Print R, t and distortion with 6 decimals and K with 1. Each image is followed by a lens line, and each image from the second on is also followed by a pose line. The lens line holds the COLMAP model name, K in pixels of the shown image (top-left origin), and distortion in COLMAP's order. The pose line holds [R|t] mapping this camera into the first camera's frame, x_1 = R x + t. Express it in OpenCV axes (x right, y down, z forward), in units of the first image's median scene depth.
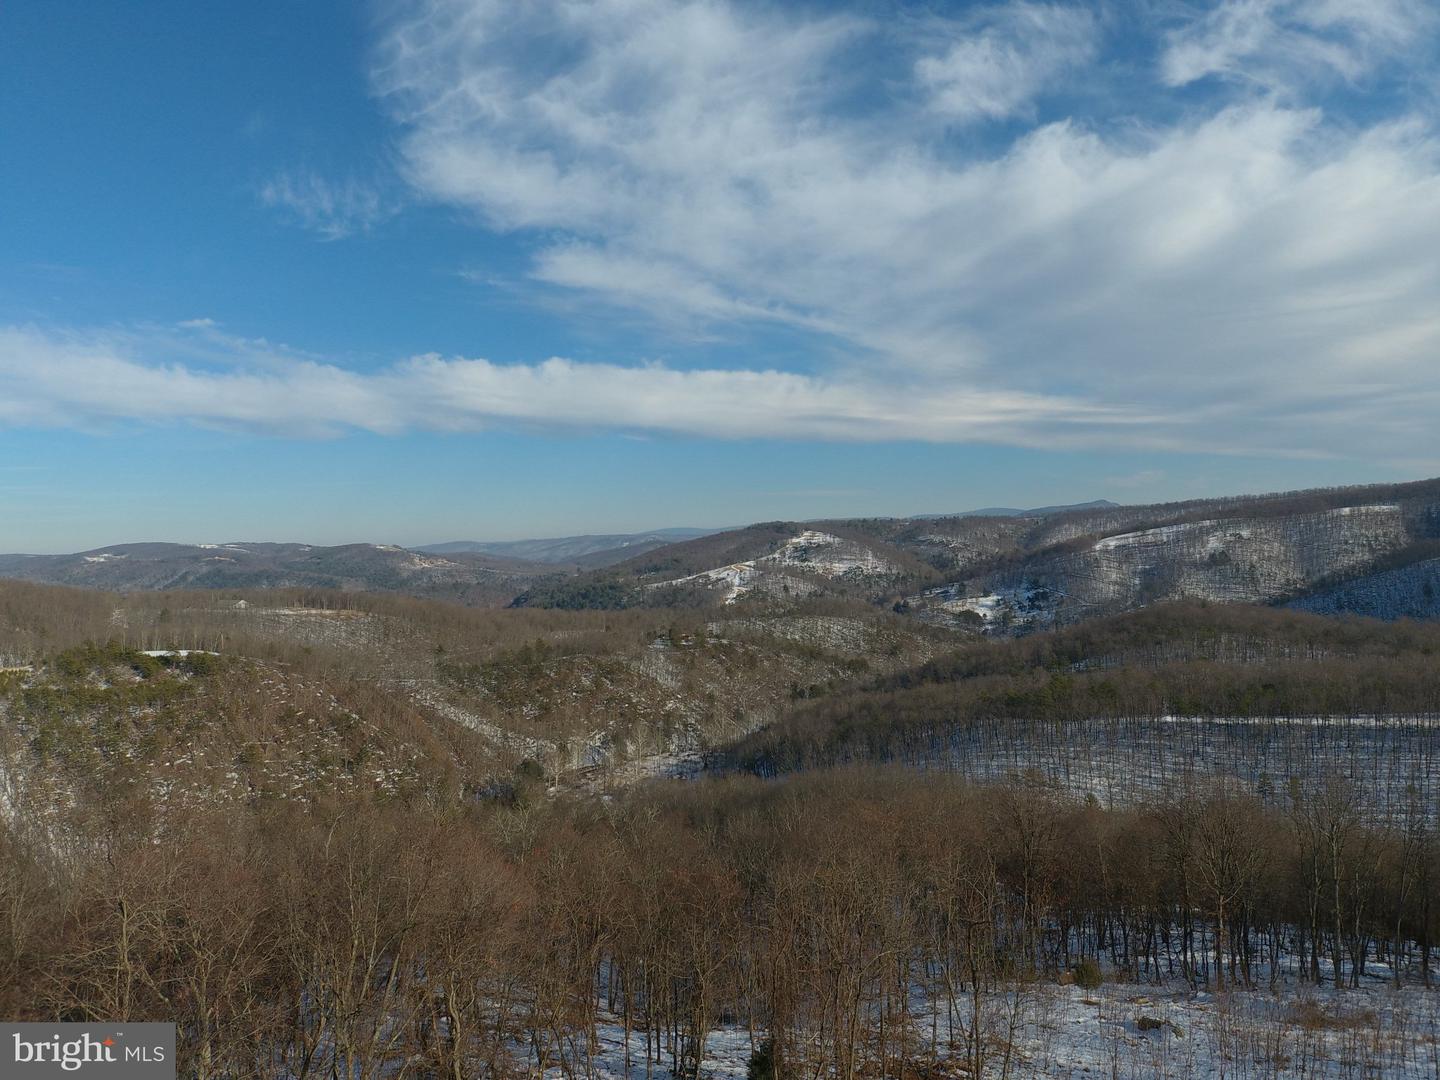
lens RADIAL K [[858.5, 0, 716.8], [0, 858.5, 545.6], [0, 0, 1]] dist [0.104794, -0.141435]
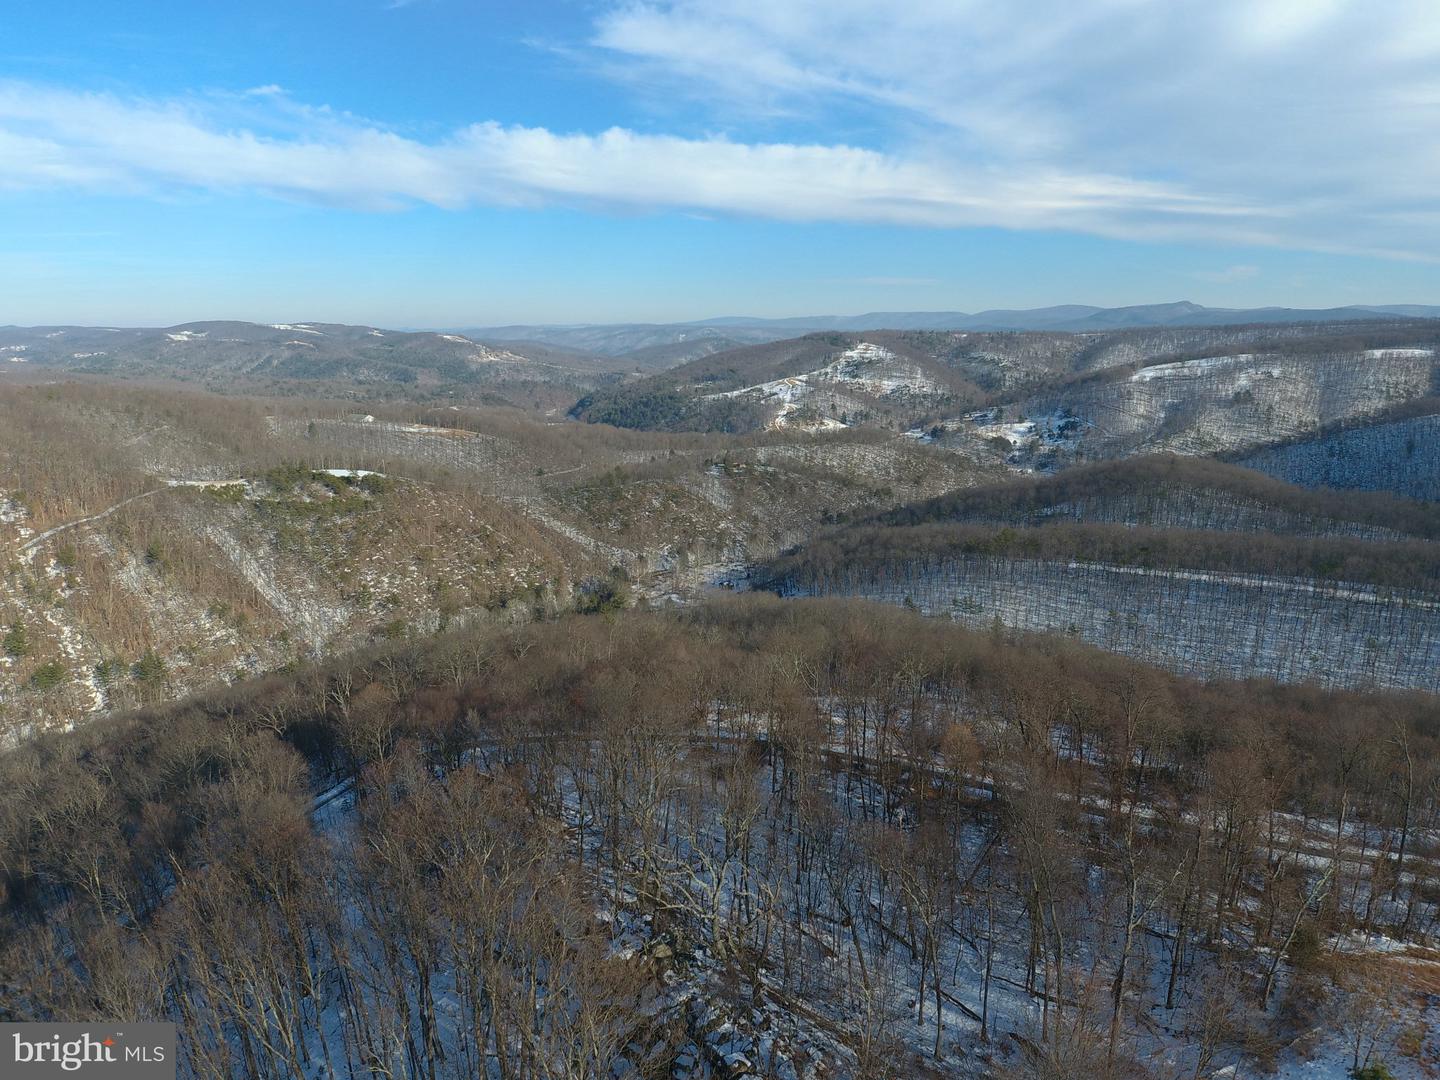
lens RADIAL K [[858.5, 0, 716.8], [0, 858.5, 545.6], [0, 0, 1]] dist [0.104794, -0.141435]
pose [[0.997361, 0.045440, -0.056621, 0.004427], [-0.030644, 0.970516, 0.239081, -0.039466], [0.065816, -0.236715, 0.969347, -0.101919]]
